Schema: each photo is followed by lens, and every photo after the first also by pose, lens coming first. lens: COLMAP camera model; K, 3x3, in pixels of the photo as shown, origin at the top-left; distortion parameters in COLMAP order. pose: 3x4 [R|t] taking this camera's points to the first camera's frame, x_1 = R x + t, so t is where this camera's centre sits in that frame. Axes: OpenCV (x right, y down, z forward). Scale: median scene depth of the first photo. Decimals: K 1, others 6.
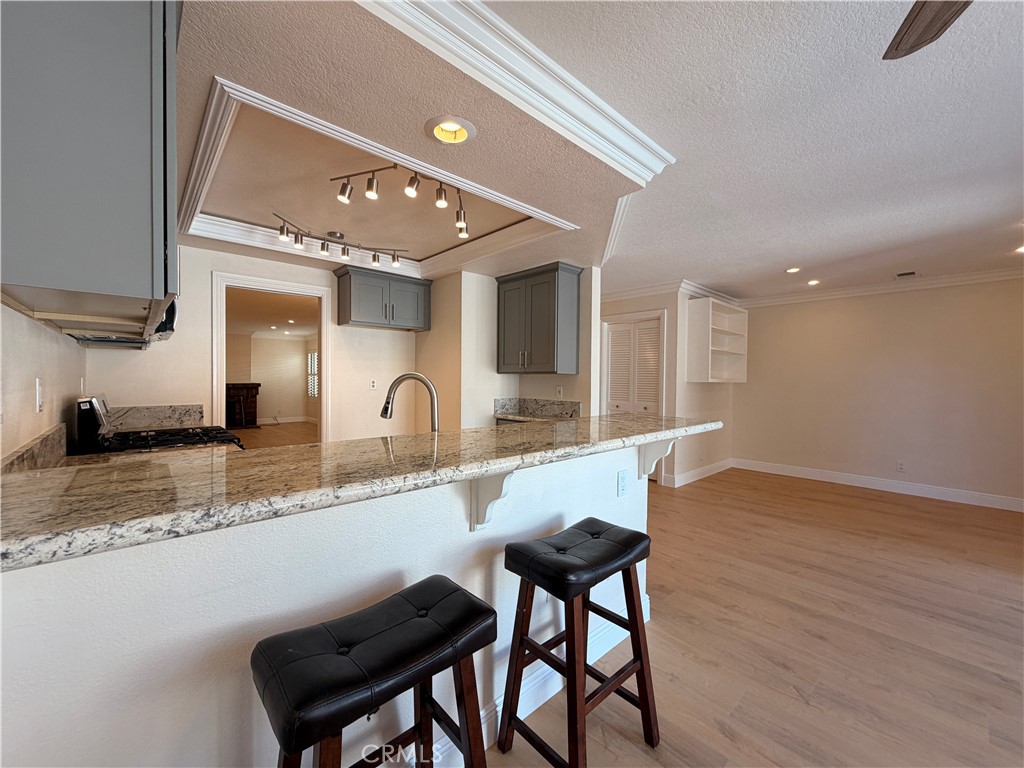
lens RADIAL K [[408.9, 0, 507.7], [0, 408.9, 383.9], [0, 0, 1]] dist [-0.001220, 0.000423]
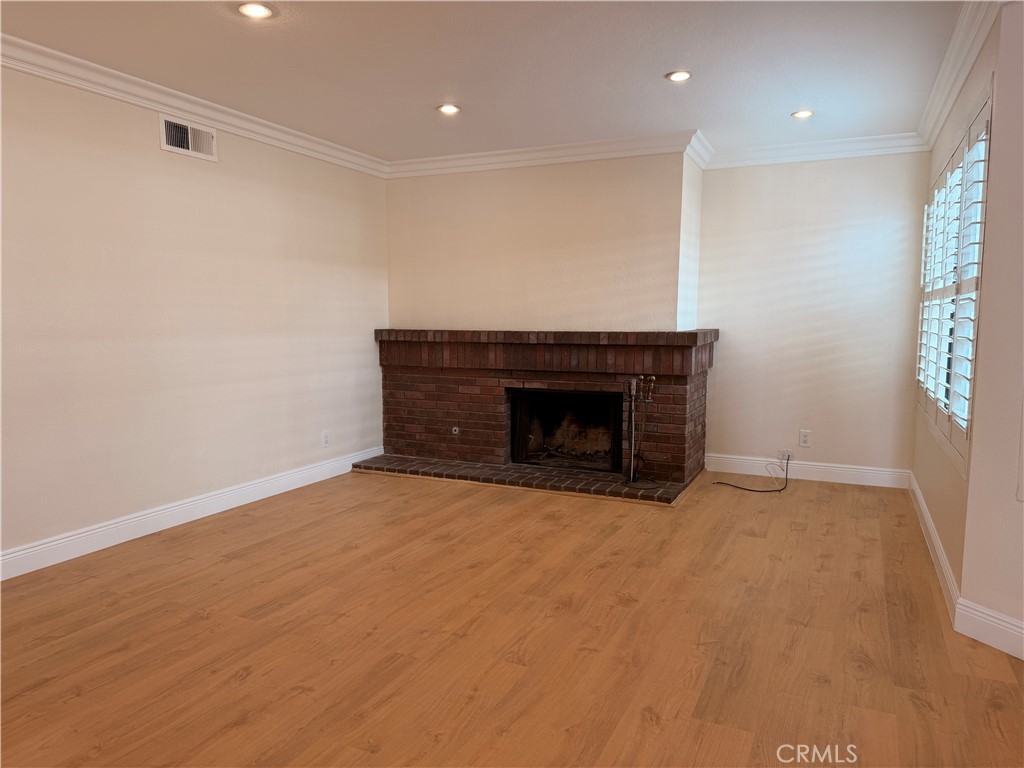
lens RADIAL K [[719.9, 0, 512.0], [0, 719.9, 384.0], [0, 0, 1]] dist [0.100702, -0.152564]
pose [[0.390153, 0.080617, -0.917214, -0.556854], [-0.009139, 0.996450, 0.083694, -0.015890], [0.920705, -0.024271, 0.389504, 1.814515]]
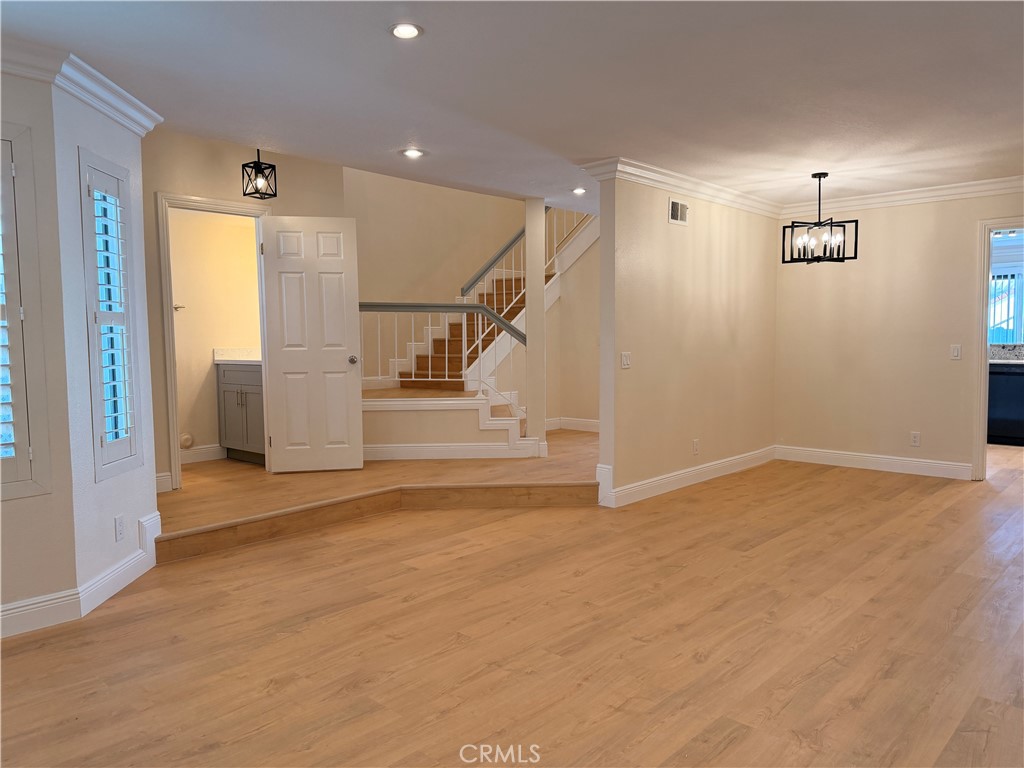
lens RADIAL K [[719.9, 0, 512.0], [0, 719.9, 384.0], [0, 0, 1]] dist [0.100702, -0.152564]
pose [[-0.082520, -0.072628, 0.993939, -1.858807], [0.021695, 0.996974, 0.074650, -0.029768], [-0.996353, 0.027723, -0.080695, 2.066962]]
